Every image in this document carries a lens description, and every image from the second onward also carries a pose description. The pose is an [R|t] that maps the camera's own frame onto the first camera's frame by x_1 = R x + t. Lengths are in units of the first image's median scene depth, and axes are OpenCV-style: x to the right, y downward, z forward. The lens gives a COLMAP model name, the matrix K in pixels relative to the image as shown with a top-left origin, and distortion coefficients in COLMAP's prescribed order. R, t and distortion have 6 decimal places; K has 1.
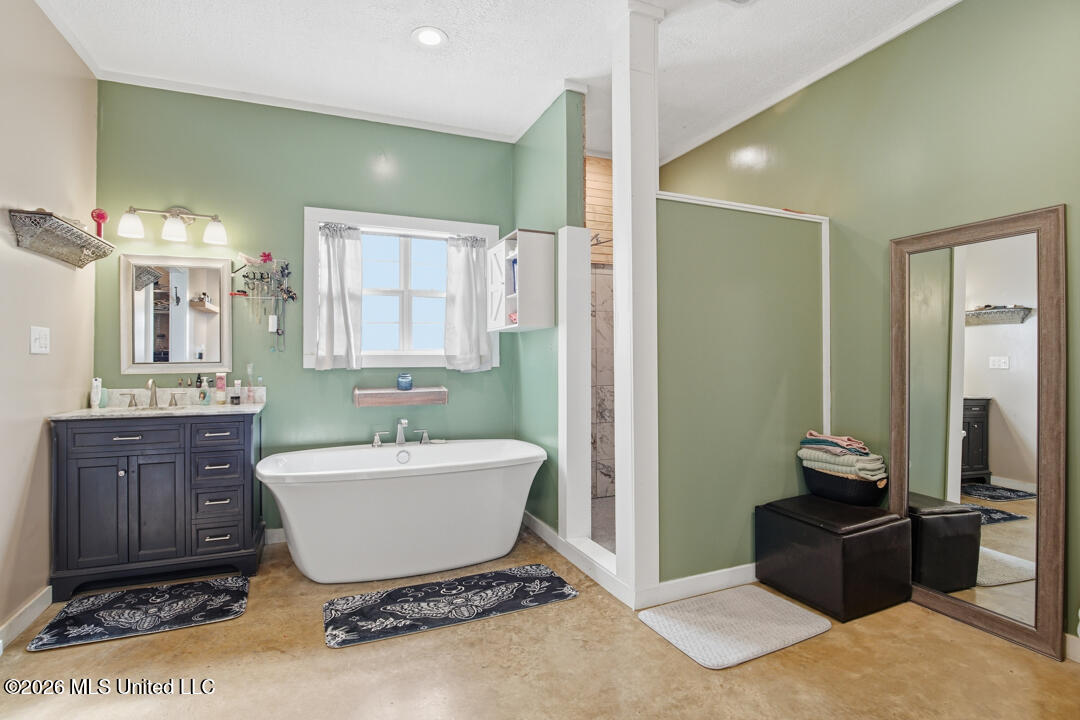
lens RADIAL K [[521.8, 0, 532.0], [0, 521.8, 350.1], [0, 0, 1]] dist [-0.022410, 0.001034]
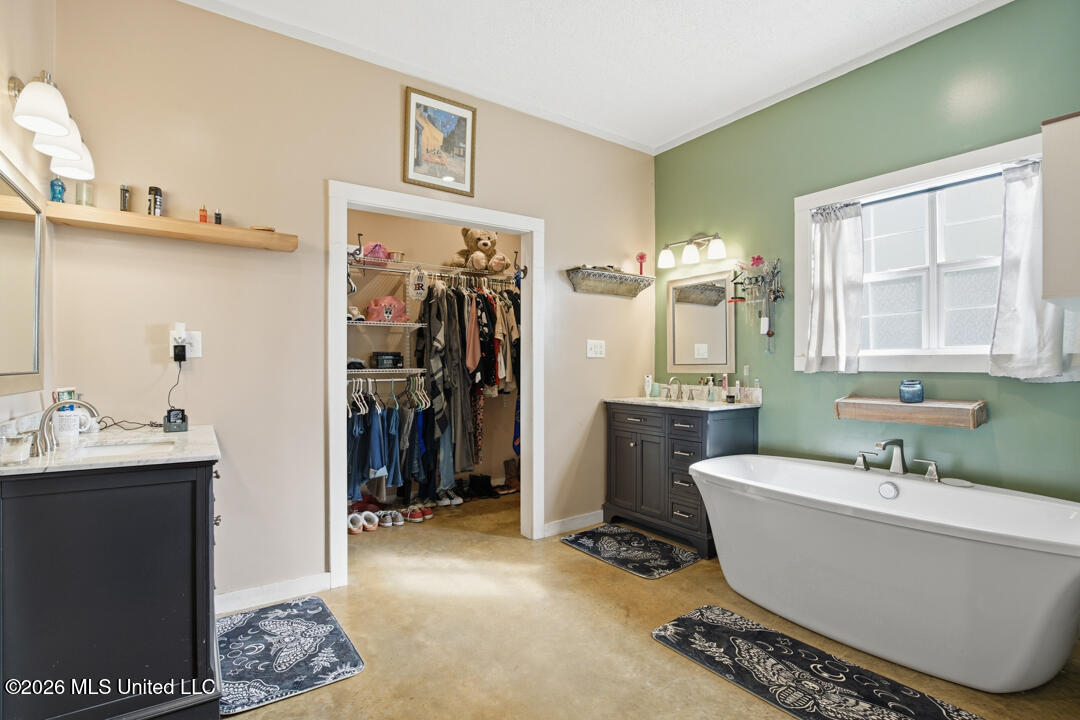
lens RADIAL K [[512.0, 0, 540.0], [0, 512.0, 360.0], [0, 0, 1]] dist [-0.028440, 0.000540]
pose [[0.213943, -0.004766, -0.976834, 0.454703], [0.016253, 0.999867, -0.001318, 0.011846], [0.976711, -0.015594, 0.213992, 0.449931]]
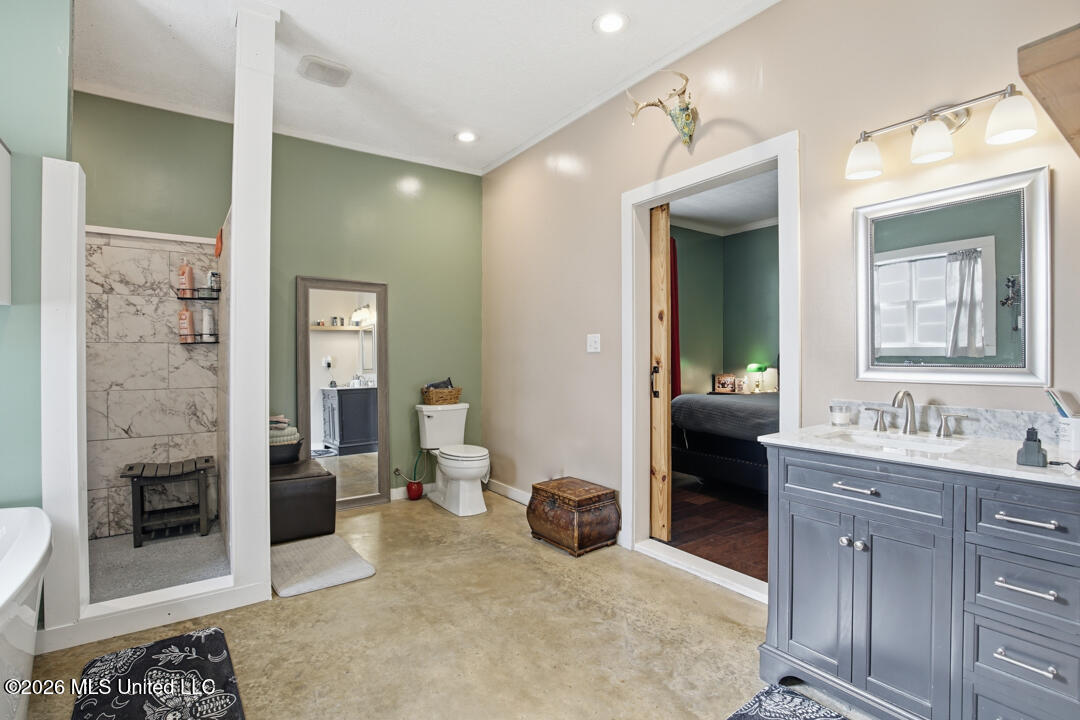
lens RADIAL K [[512.0, 0, 540.0], [0, 512.0, 360.0], [0, 0, 1]] dist [-0.028440, 0.000540]
pose [[-0.238007, -0.000566, 0.971263, -0.827033], [-0.015477, 0.999875, -0.003210, 0.018866], [-0.971140, -0.015796, -0.237986, 0.664276]]
